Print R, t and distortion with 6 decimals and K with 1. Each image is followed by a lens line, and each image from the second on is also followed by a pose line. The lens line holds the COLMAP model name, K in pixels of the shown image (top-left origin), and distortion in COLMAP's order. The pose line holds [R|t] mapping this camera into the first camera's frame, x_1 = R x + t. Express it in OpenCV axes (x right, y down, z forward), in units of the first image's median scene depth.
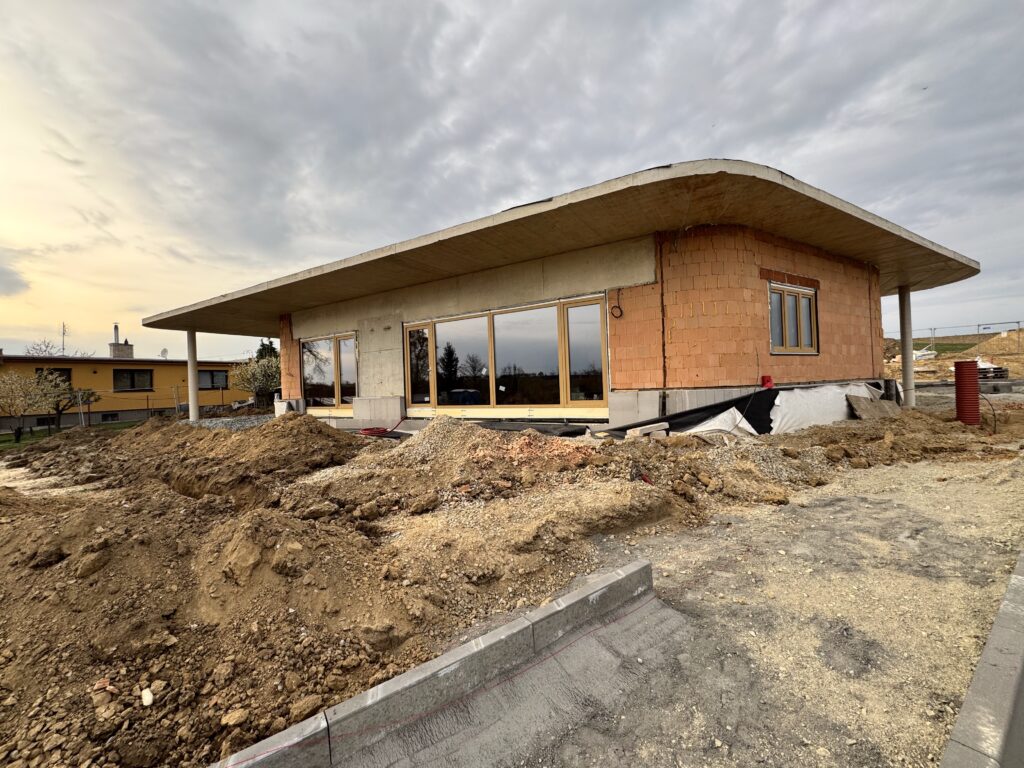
lens RADIAL K [[406.9, 0, 512.0], [0, 406.9, 384.0], [0, 0, 1]] dist [-0.000857, 0.000143]
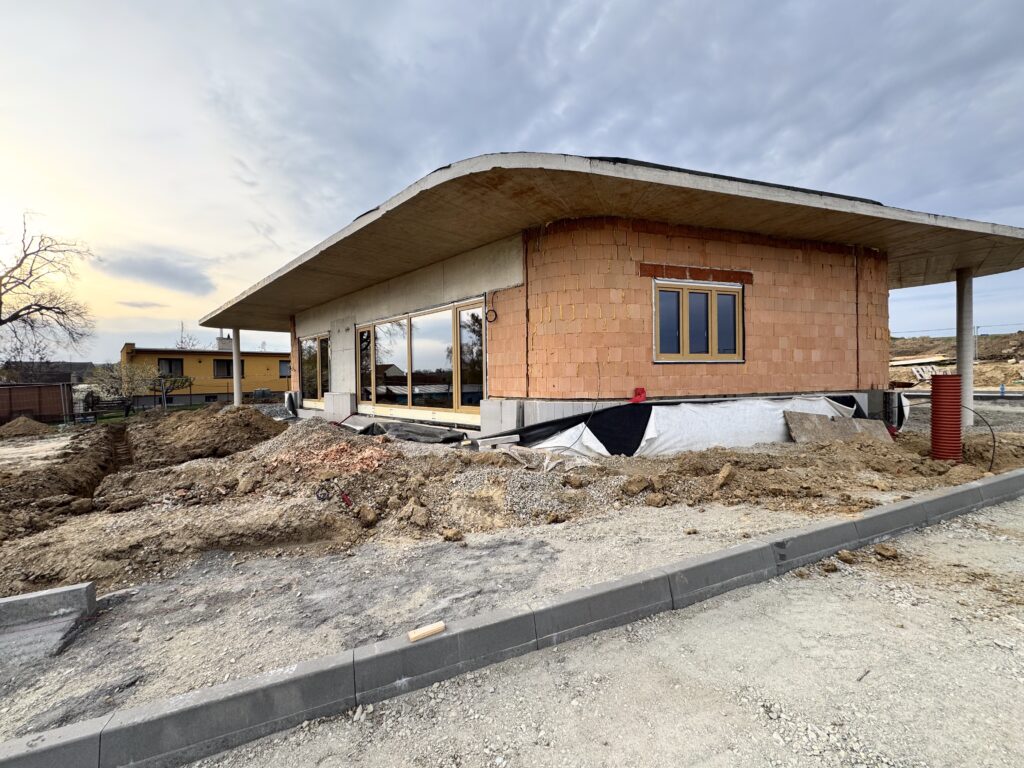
lens RADIAL K [[406.9, 0, 512.0], [0, 406.9, 384.0], [0, 0, 1]] dist [-0.000857, 0.000143]
pose [[0.971399, 0.026529, -0.235968, 0.552955], [-0.020444, 0.999393, 0.028199, -0.047058], [0.236573, -0.022568, 0.971352, 0.082765]]
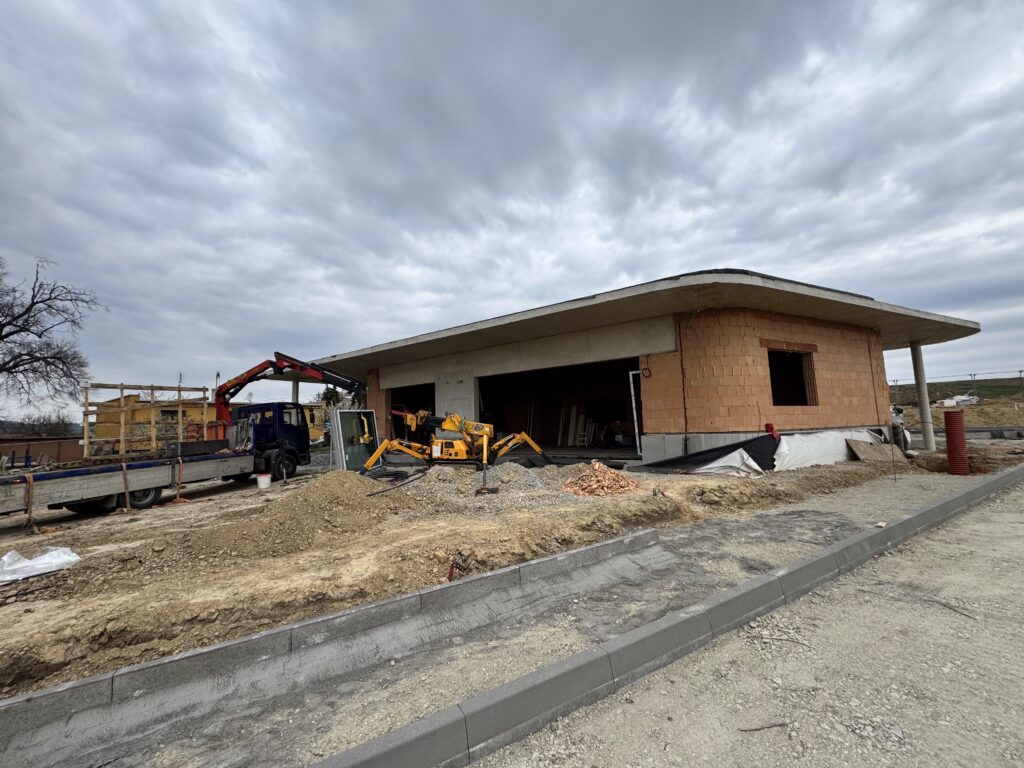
lens RADIAL K [[406.9, 0, 512.0], [0, 406.9, 384.0], [0, 0, 1]] dist [-0.000857, 0.000143]
pose [[0.995864, -0.001751, -0.090834, -0.051359], [-0.007315, 0.995023, -0.099375, -0.010690], [0.090556, 0.099628, 0.990895, -0.323492]]
